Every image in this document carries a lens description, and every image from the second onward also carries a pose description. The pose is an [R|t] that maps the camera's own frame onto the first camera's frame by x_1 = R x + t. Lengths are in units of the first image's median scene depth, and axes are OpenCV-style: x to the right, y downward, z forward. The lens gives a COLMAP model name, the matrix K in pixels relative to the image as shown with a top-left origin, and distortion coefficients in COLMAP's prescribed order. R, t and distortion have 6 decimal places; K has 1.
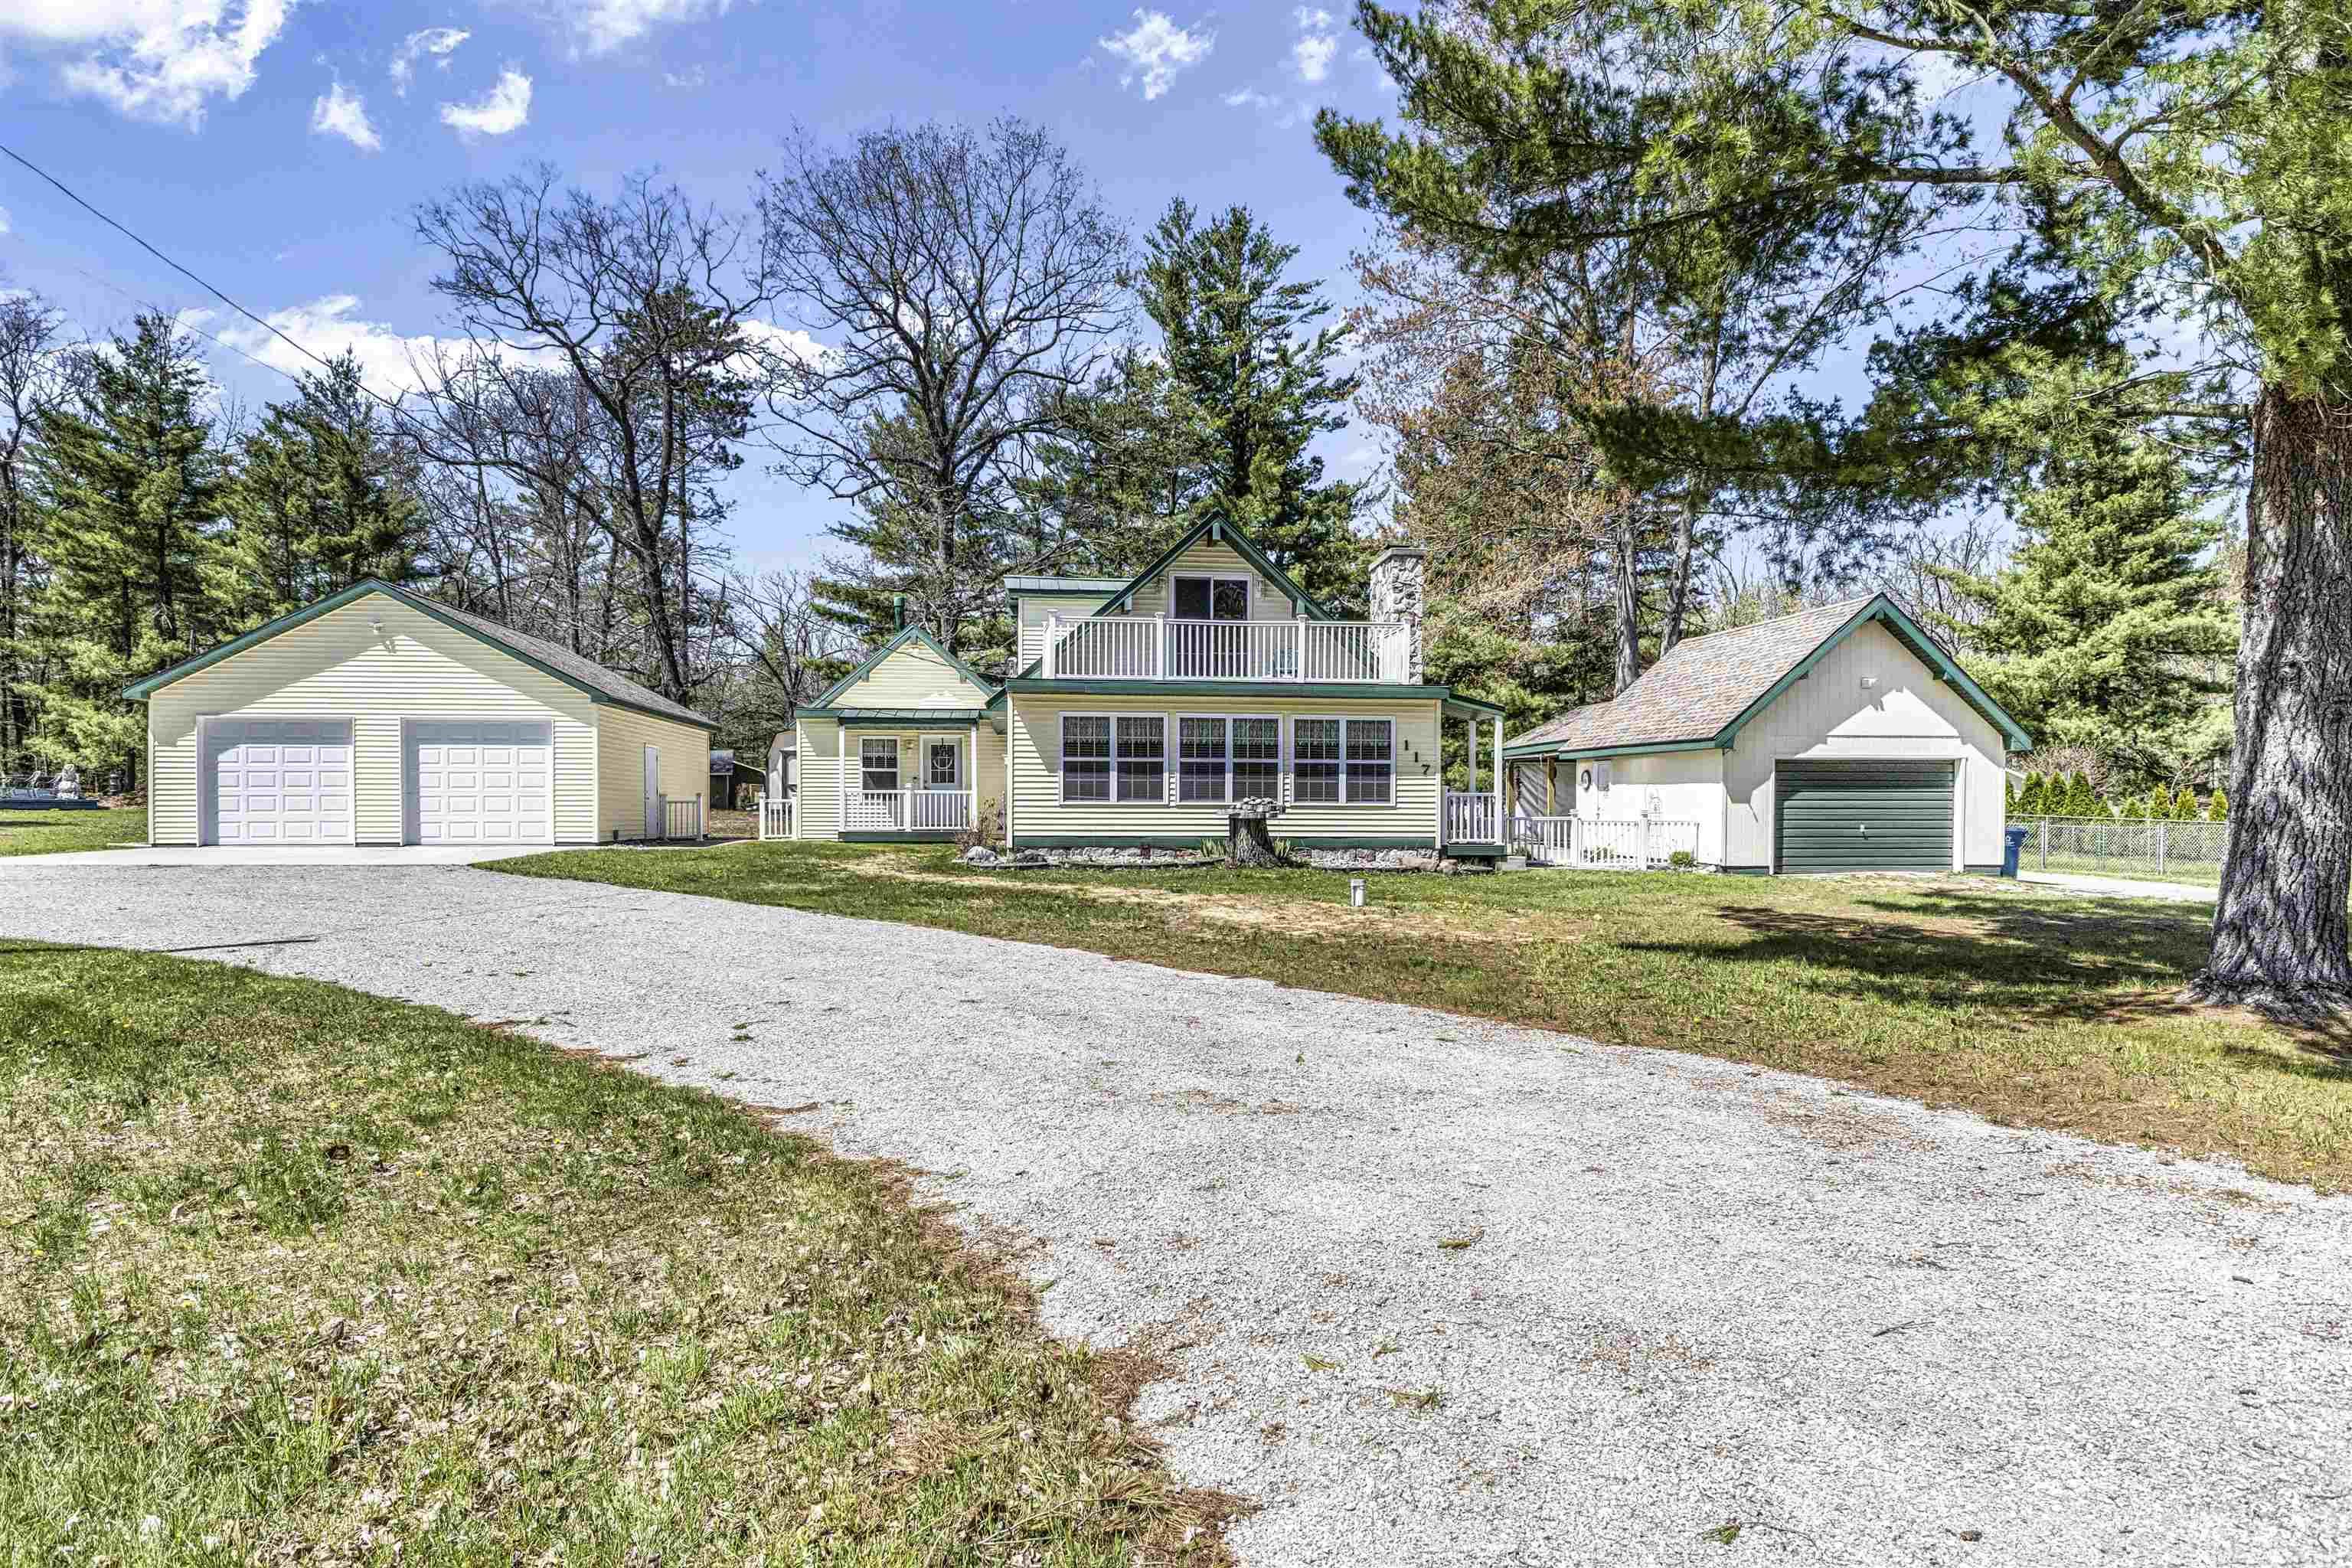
lens RADIAL K [[1368.0, 0, 1174.4], [0, 1368.0, 855.7], [0, 0, 1]] dist [0.004217, -0.001354]
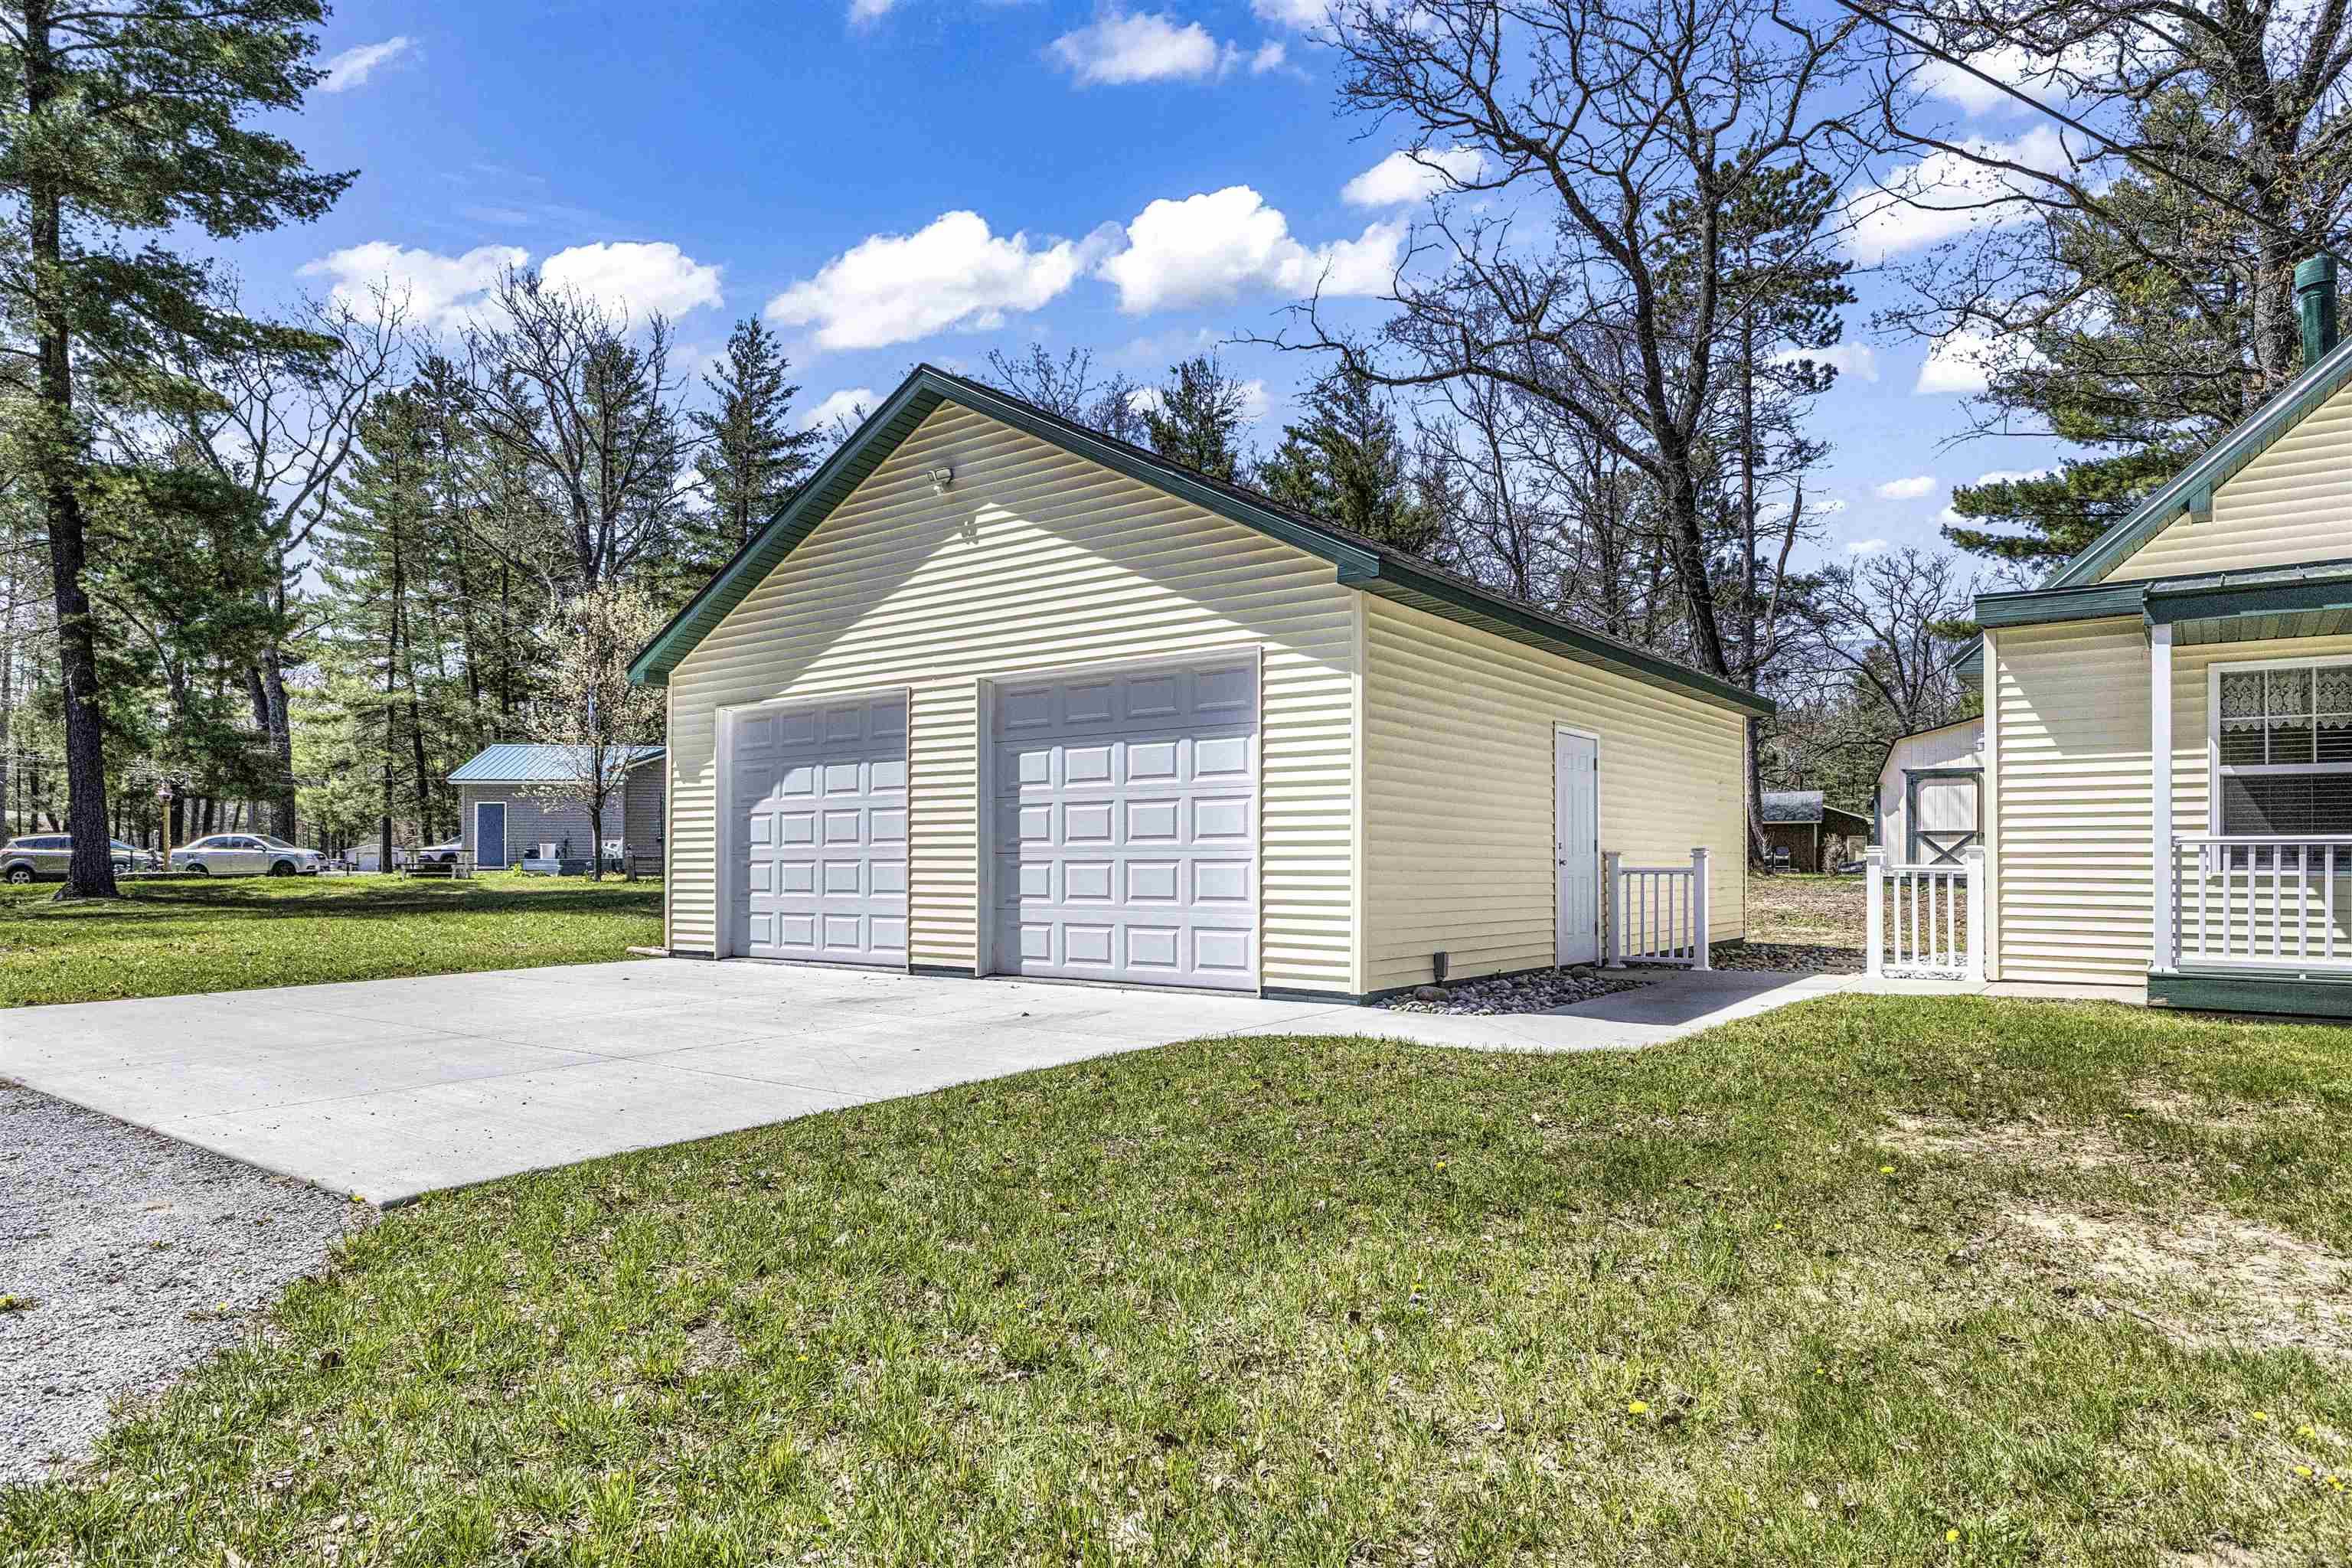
lens RADIAL K [[1368.0, 0, 1174.4], [0, 1368.0, 855.7], [0, 0, 1]] dist [0.004217, -0.001354]
pose [[0.726778, -0.003523, -0.686864, -0.112290], [-0.023083, 0.999297, -0.029550, -0.018541], [0.686485, 0.037331, 0.726185, 0.370867]]
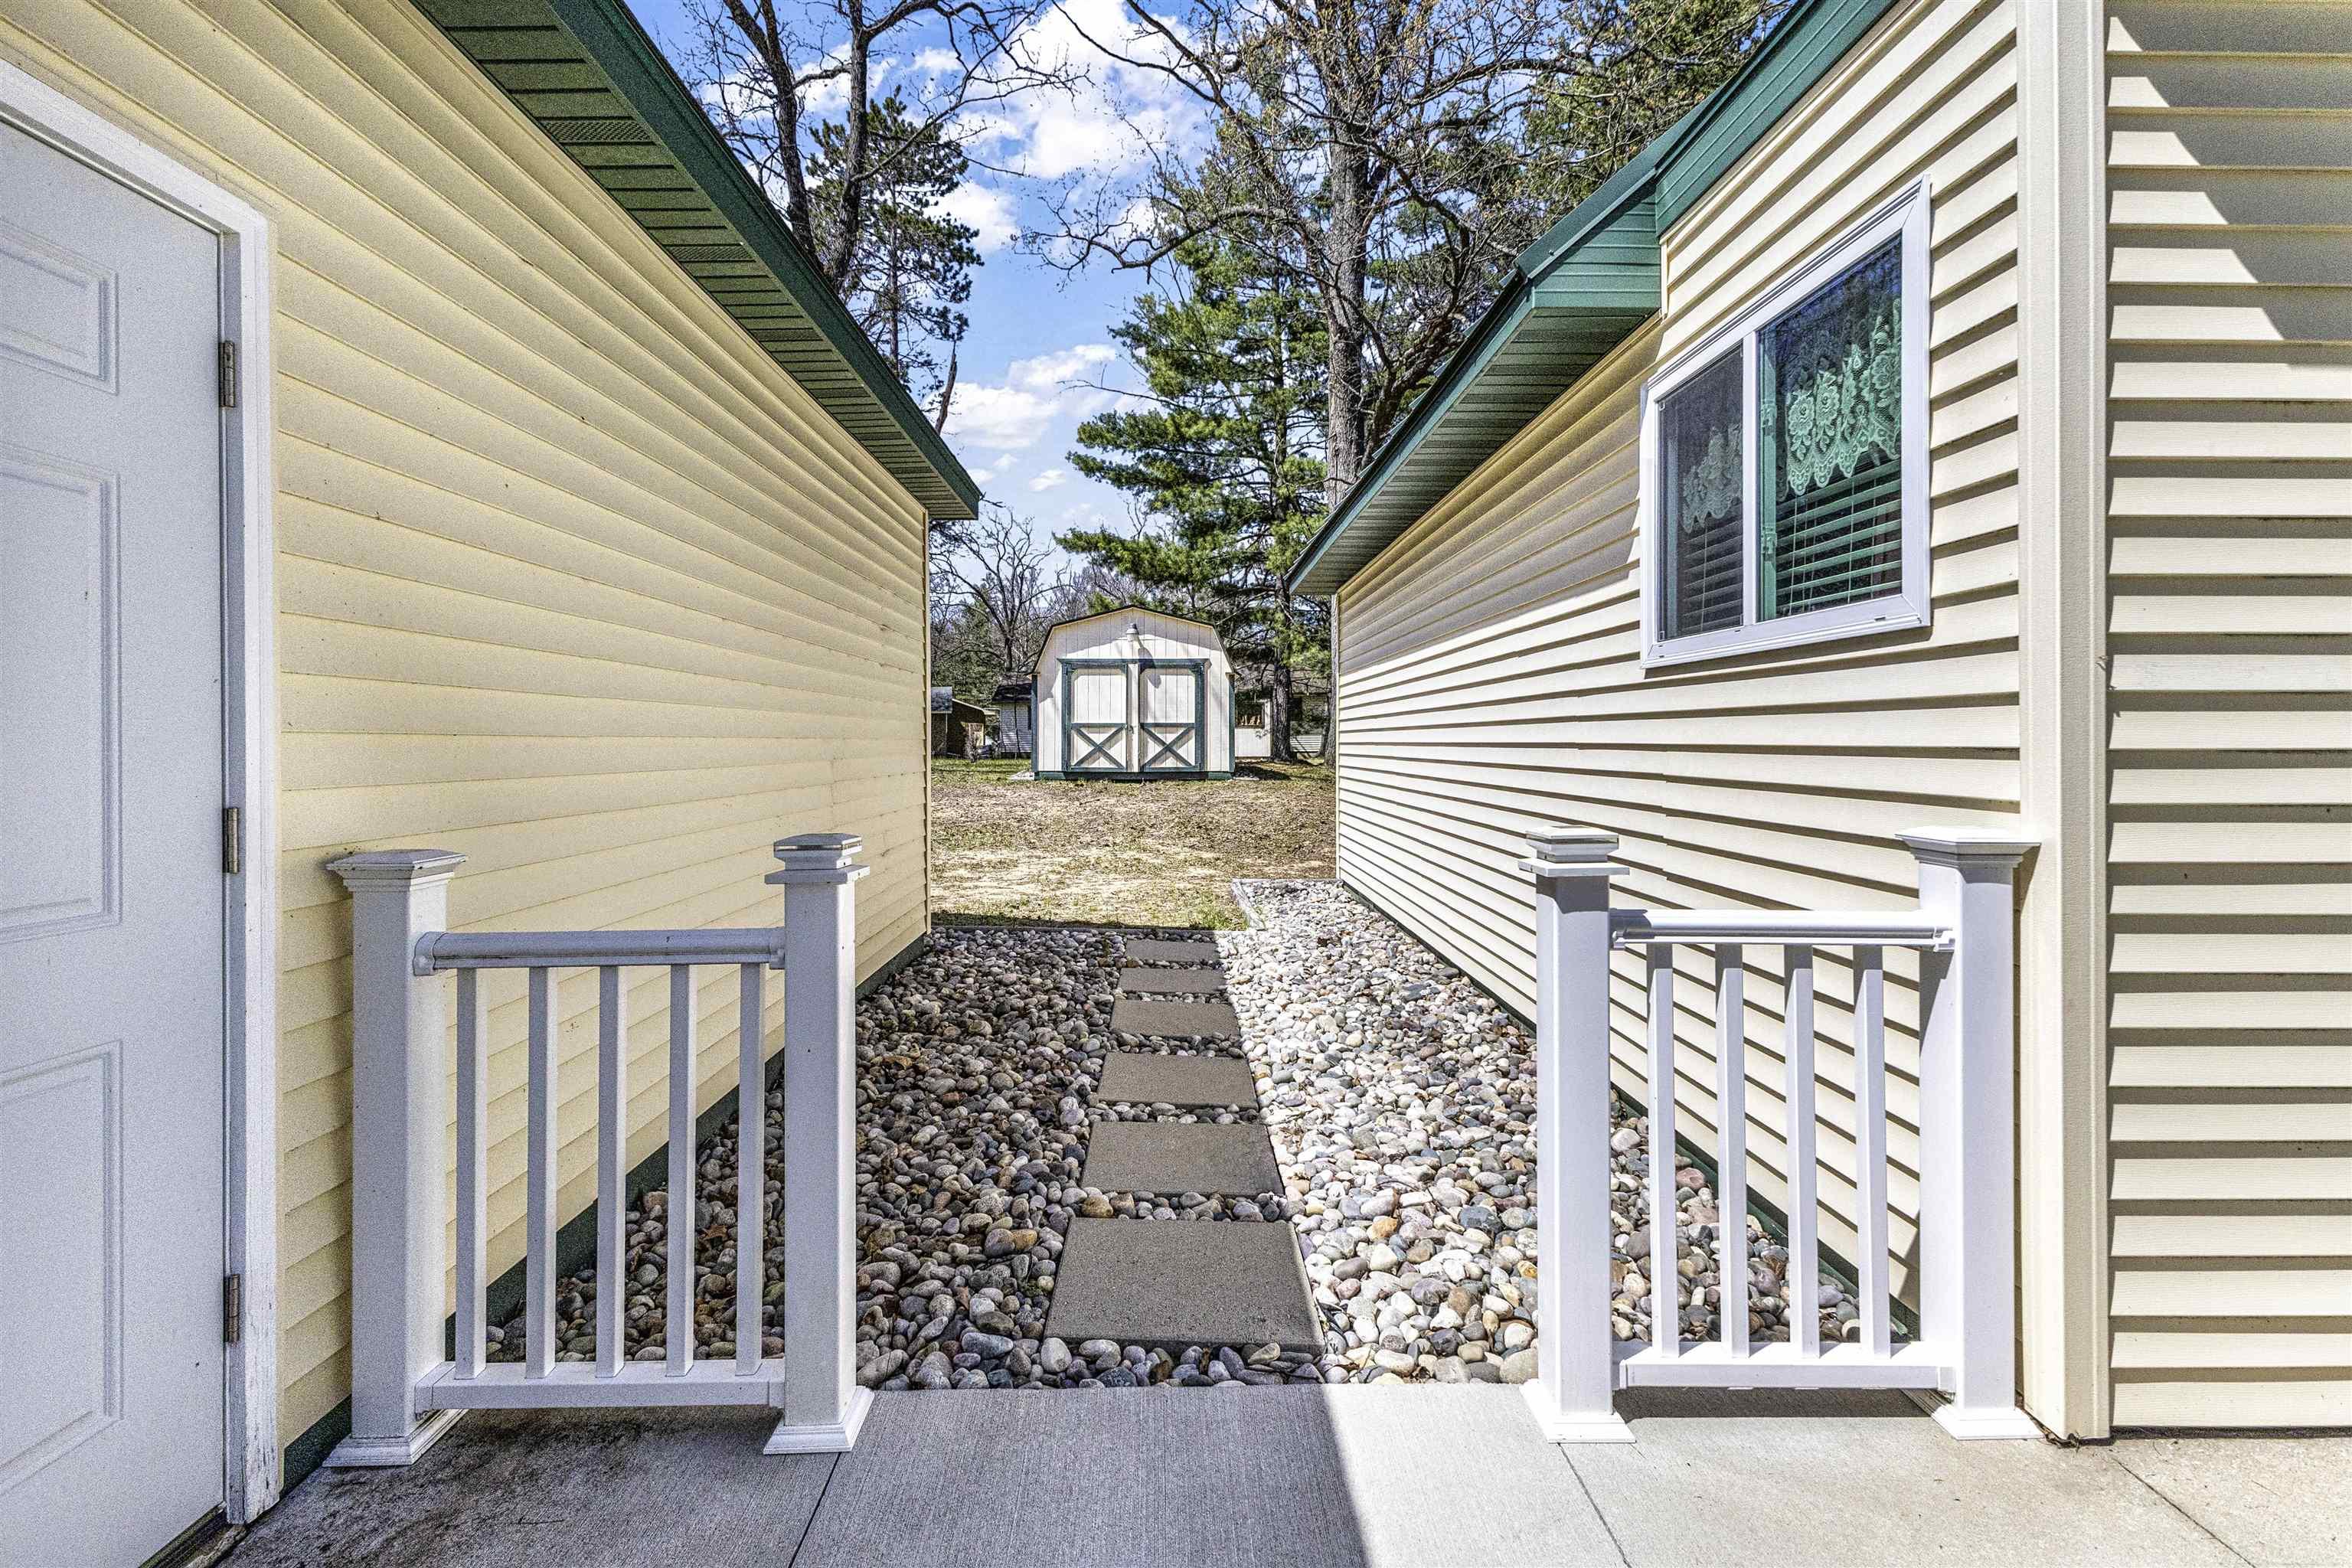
lens RADIAL K [[1019.4, 0, 1173.6], [0, 1019.4, 744.2], [0, 0, 1]] dist [0.001246, 0.000108]
pose [[0.996095, -0.002699, -0.088246, -0.194338], [0.000240, 0.999612, -0.027869, -0.031589], [0.088287, 0.027739, 0.995709, 0.573640]]
